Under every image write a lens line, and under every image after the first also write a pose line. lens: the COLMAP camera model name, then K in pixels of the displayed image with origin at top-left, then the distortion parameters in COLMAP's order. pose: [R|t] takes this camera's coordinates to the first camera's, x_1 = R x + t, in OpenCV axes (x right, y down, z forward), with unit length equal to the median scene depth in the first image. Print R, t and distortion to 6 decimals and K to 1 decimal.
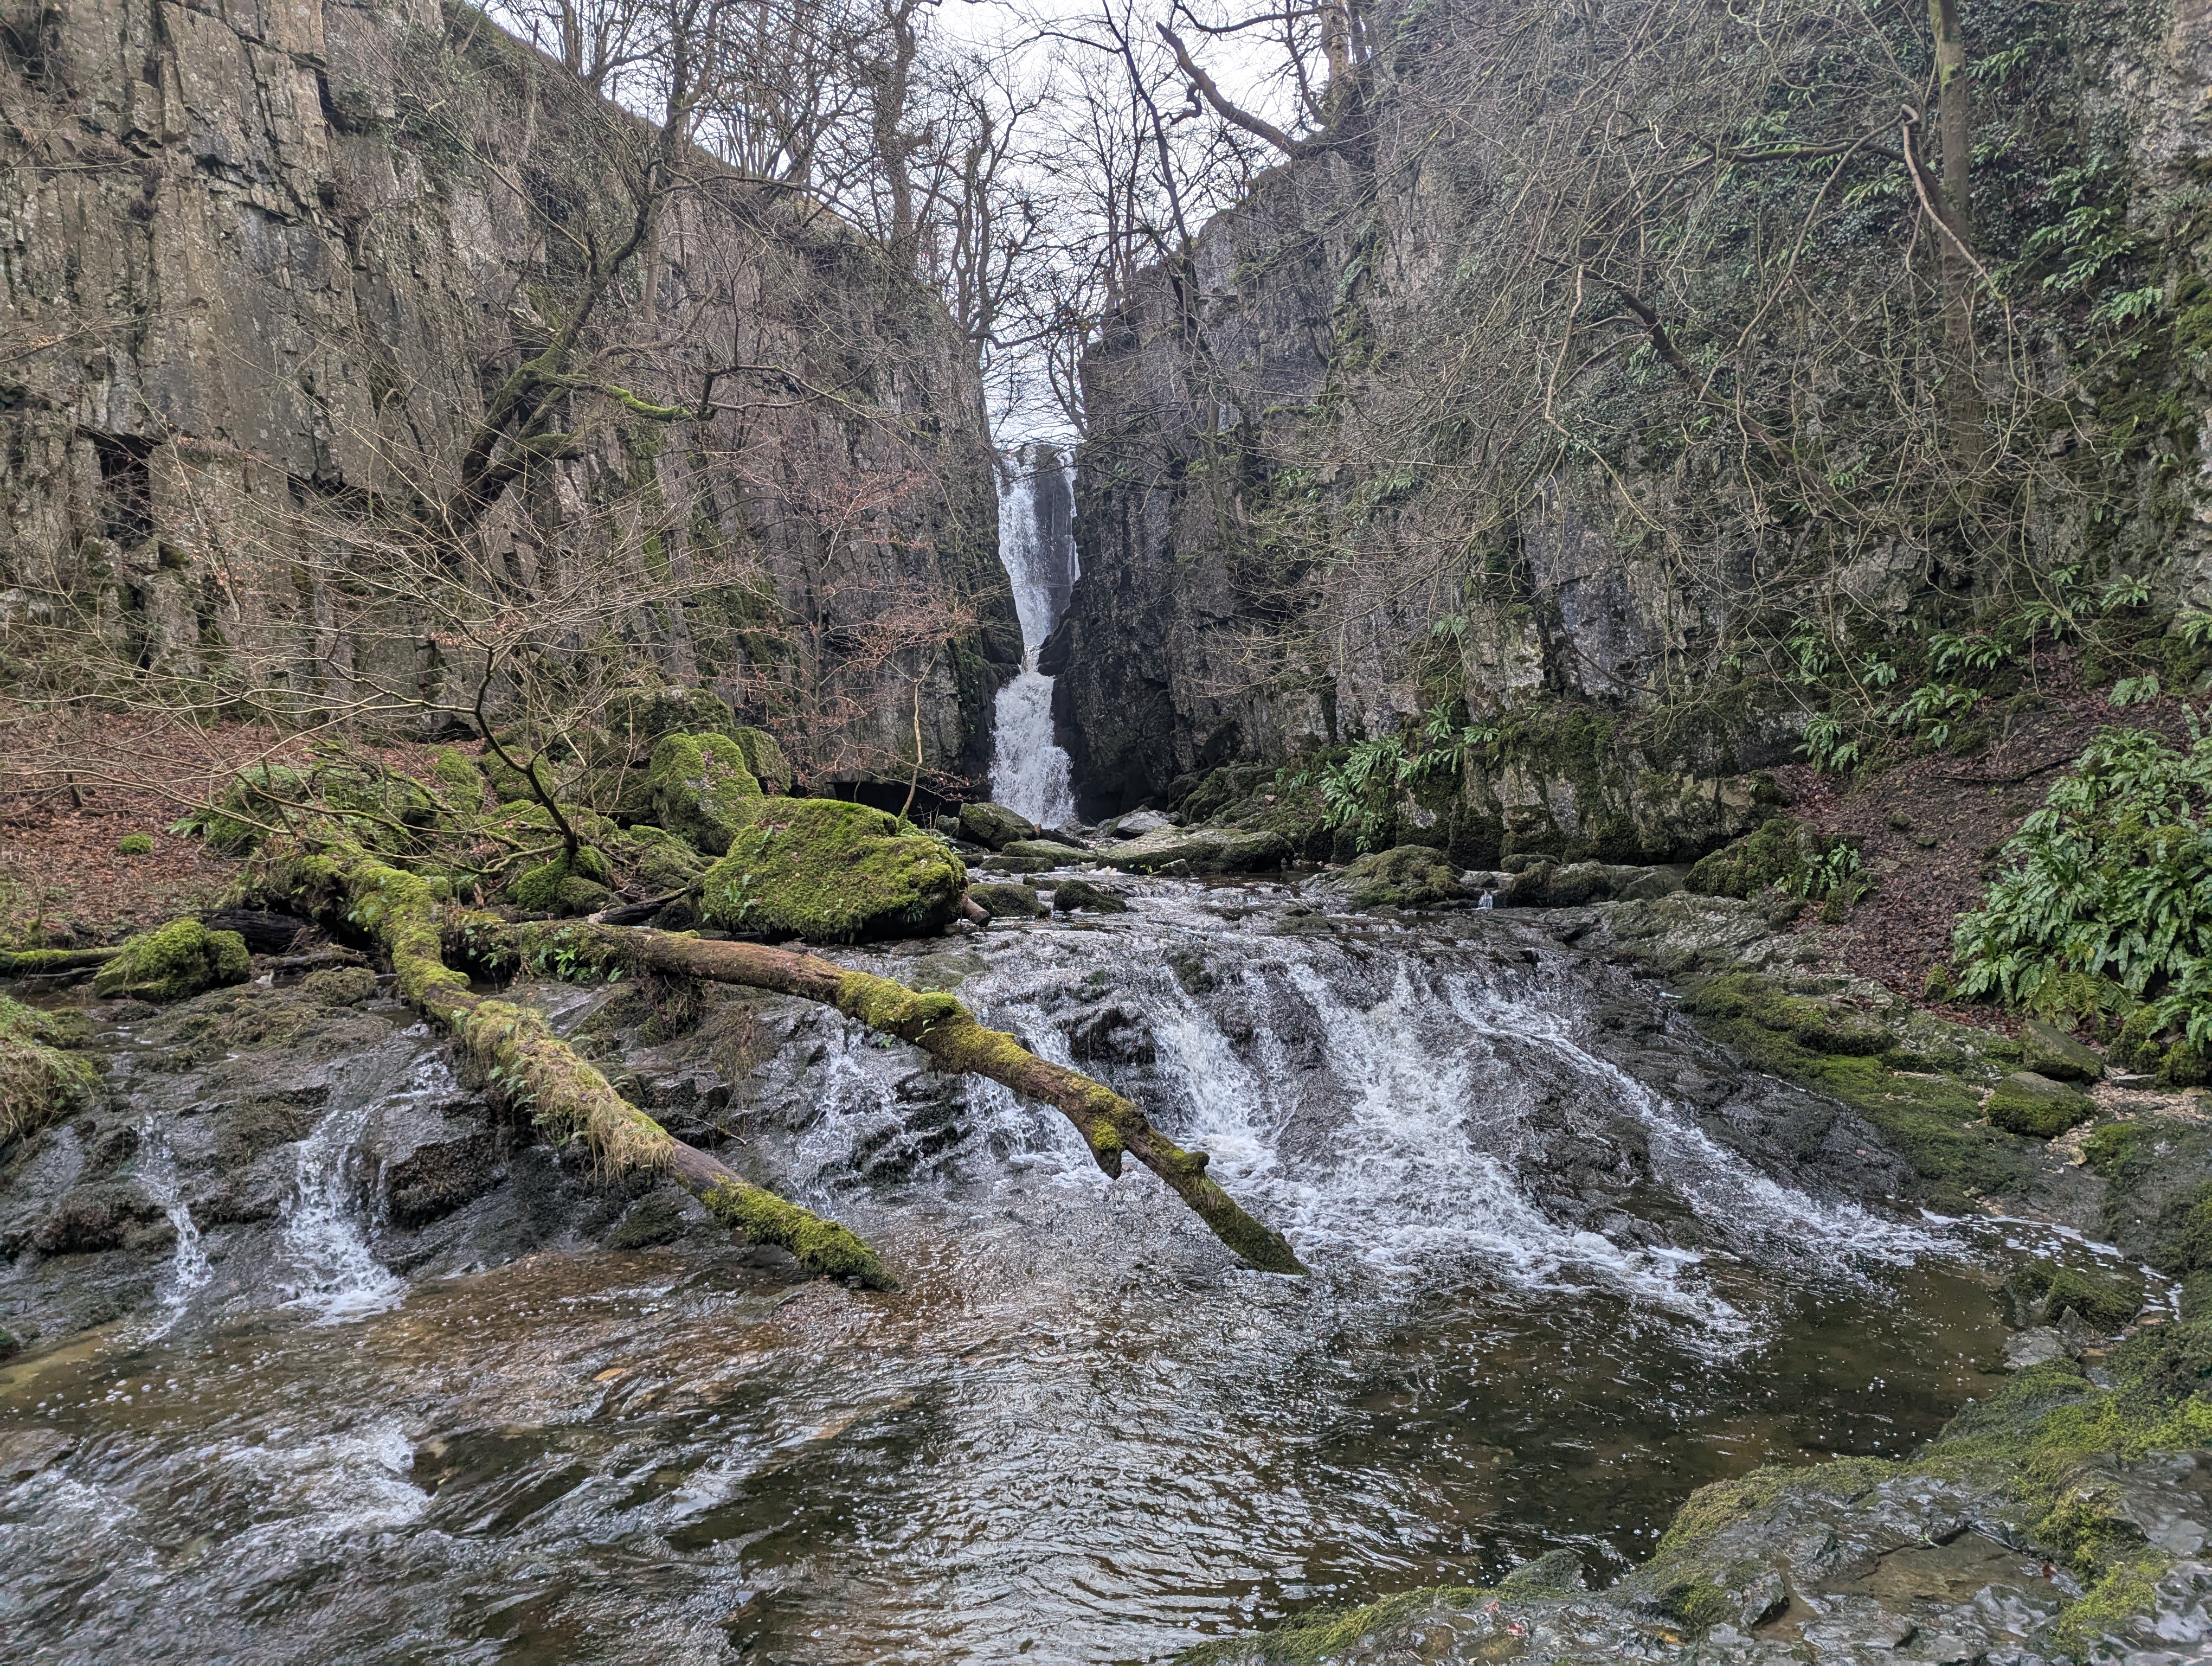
lens RADIAL K [[1529.1, 0, 1092.1], [0, 1529.1, 820.9], [0, 0, 1]] dist [0.035801, -0.002984]
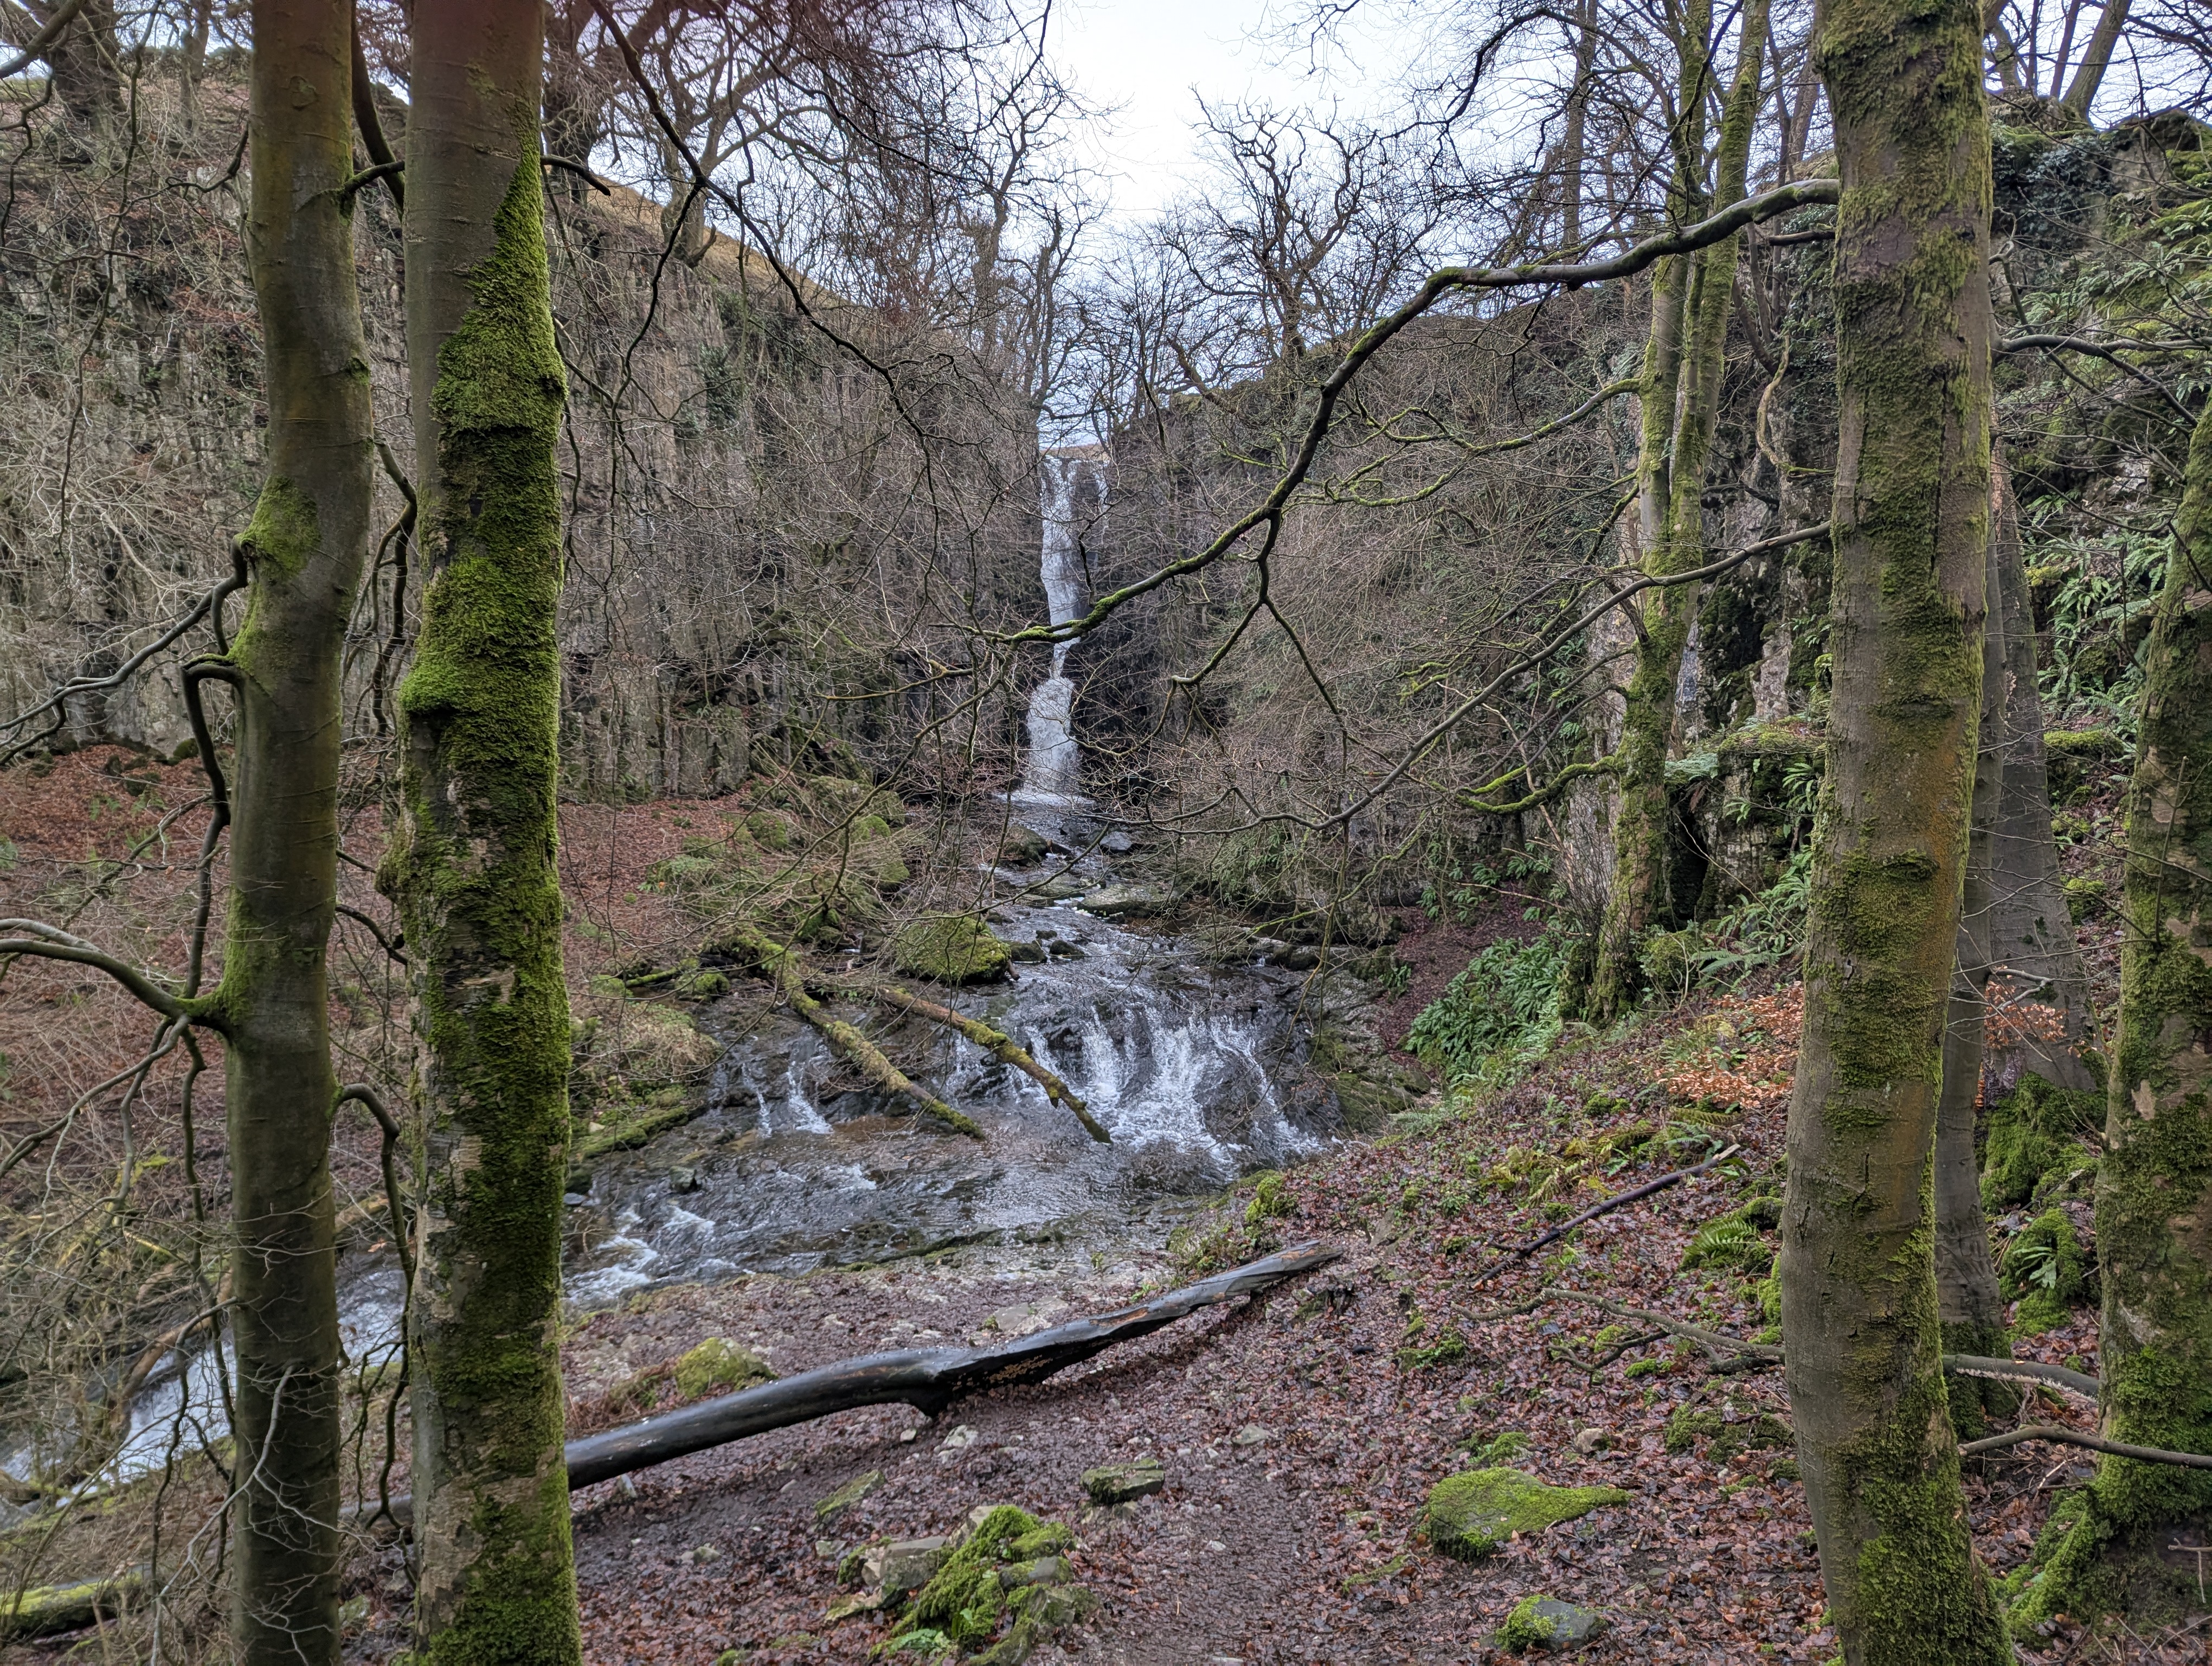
lens RADIAL K [[1529.1, 0, 1119.8], [0, 1529.1, 837.4], [0, 0, 1]] dist [0.035801, -0.002984]
pose [[0.996475, 0.083068, 0.011681, 0.031641], [-0.083883, 0.987752, 0.131569, -0.366021], [-0.000609, -0.132085, 0.991238, -1.004505]]
